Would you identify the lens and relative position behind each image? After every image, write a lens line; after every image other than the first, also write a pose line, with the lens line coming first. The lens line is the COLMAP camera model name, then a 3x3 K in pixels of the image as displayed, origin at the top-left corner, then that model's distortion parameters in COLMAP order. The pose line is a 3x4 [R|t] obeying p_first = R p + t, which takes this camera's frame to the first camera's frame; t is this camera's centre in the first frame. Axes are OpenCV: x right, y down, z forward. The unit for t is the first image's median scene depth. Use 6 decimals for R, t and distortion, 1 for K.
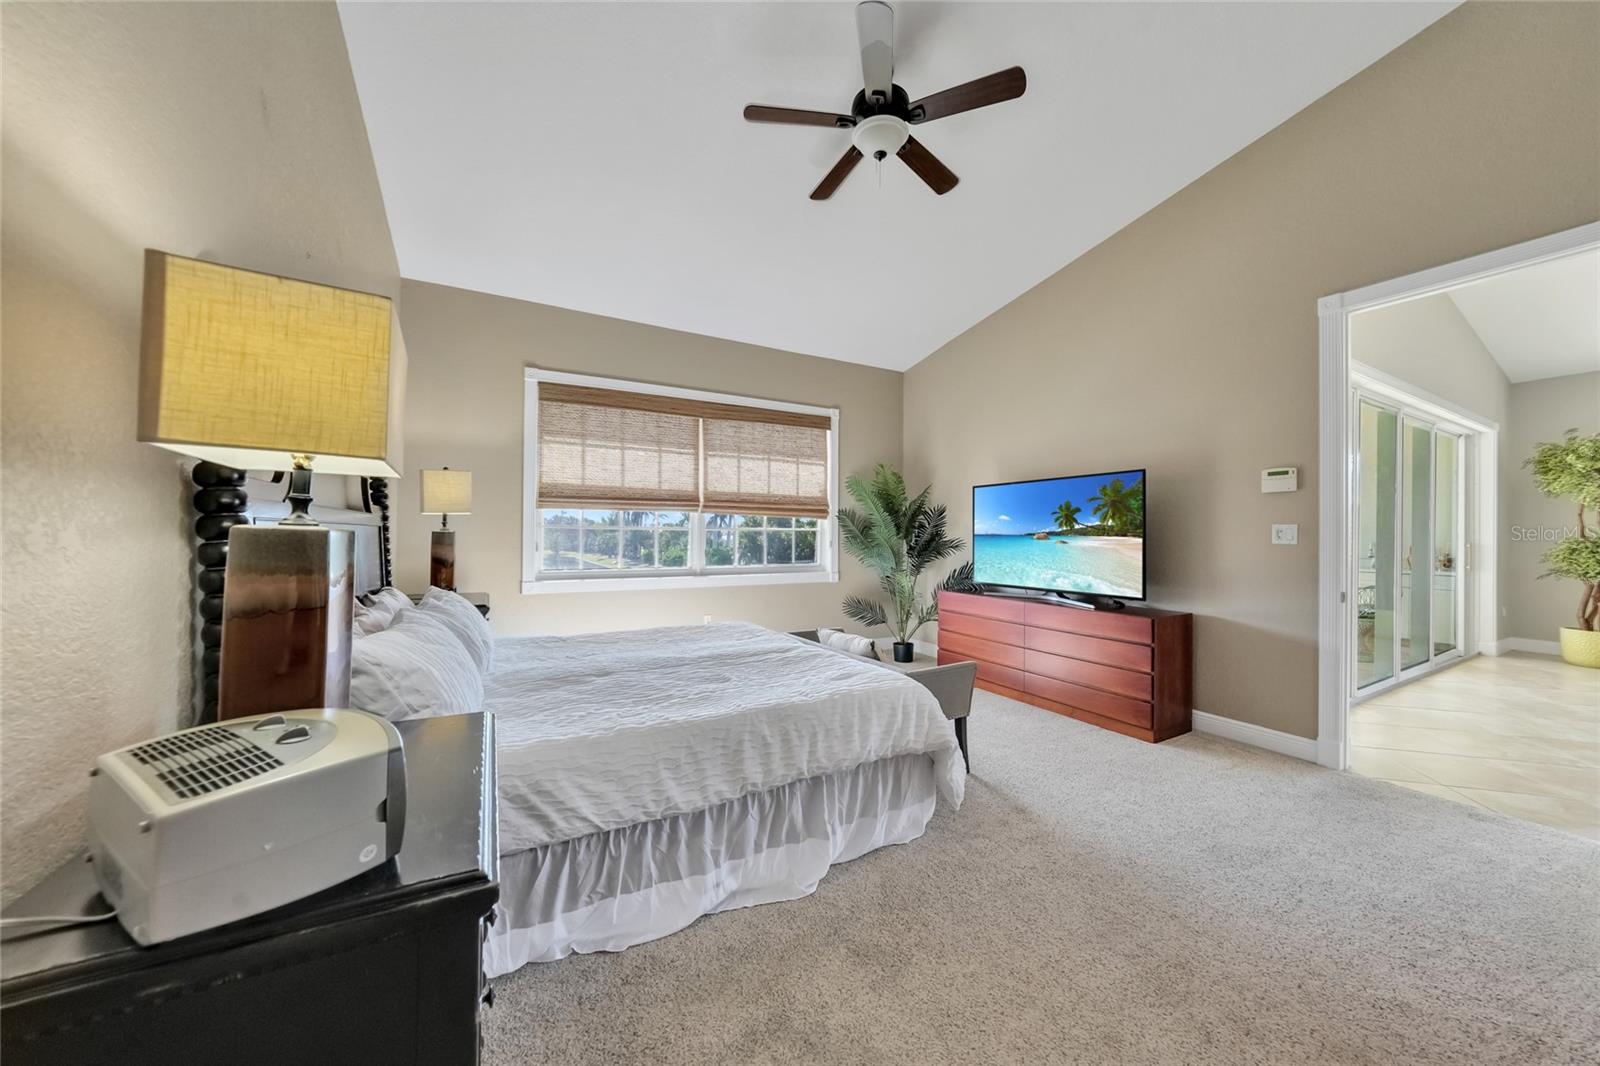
lens RADIAL K [[552.2, 0, 792.7], [0, 552.2, 528.9], [0, 0, 1]] dist [-0.017652, 0.003448]
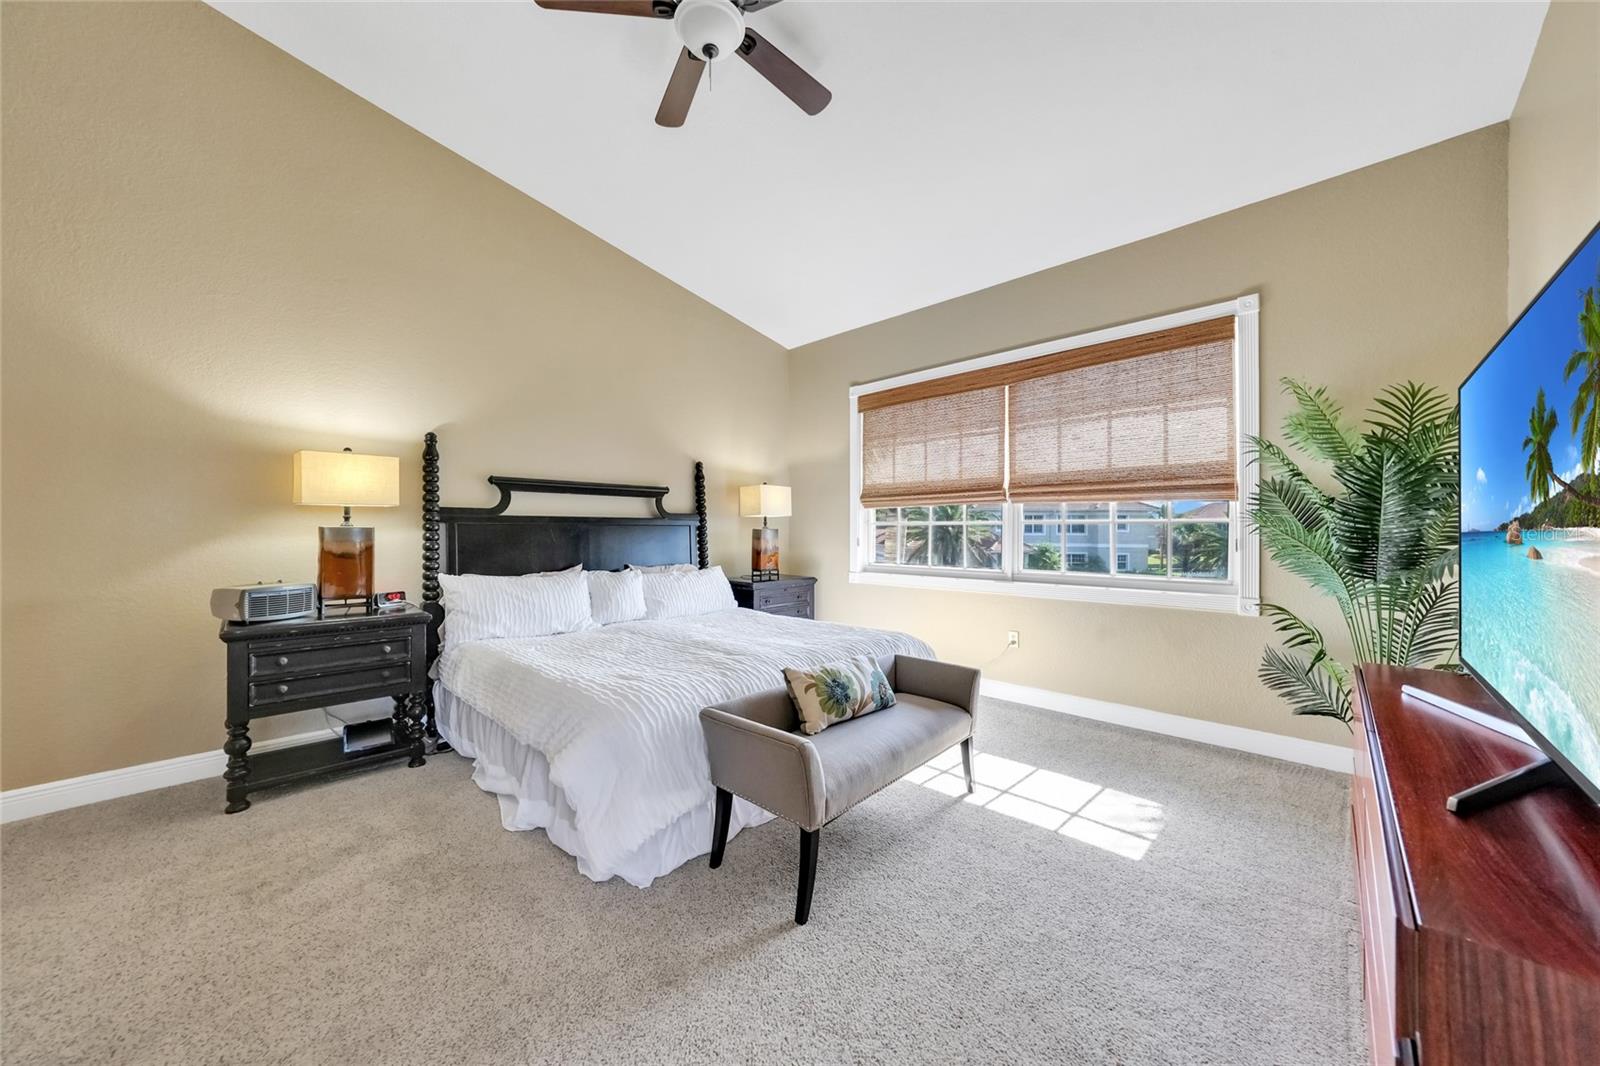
lens RADIAL K [[552.2, 0, 805.0], [0, 552.2, 529.6], [0, 0, 1]] dist [-0.017652, 0.003448]
pose [[0.299642, -0.006800, -0.954027, 0.510484], [0.013077, 0.999910, -0.003020, 0.008027], [0.953962, -0.011571, 0.299704, 0.475649]]
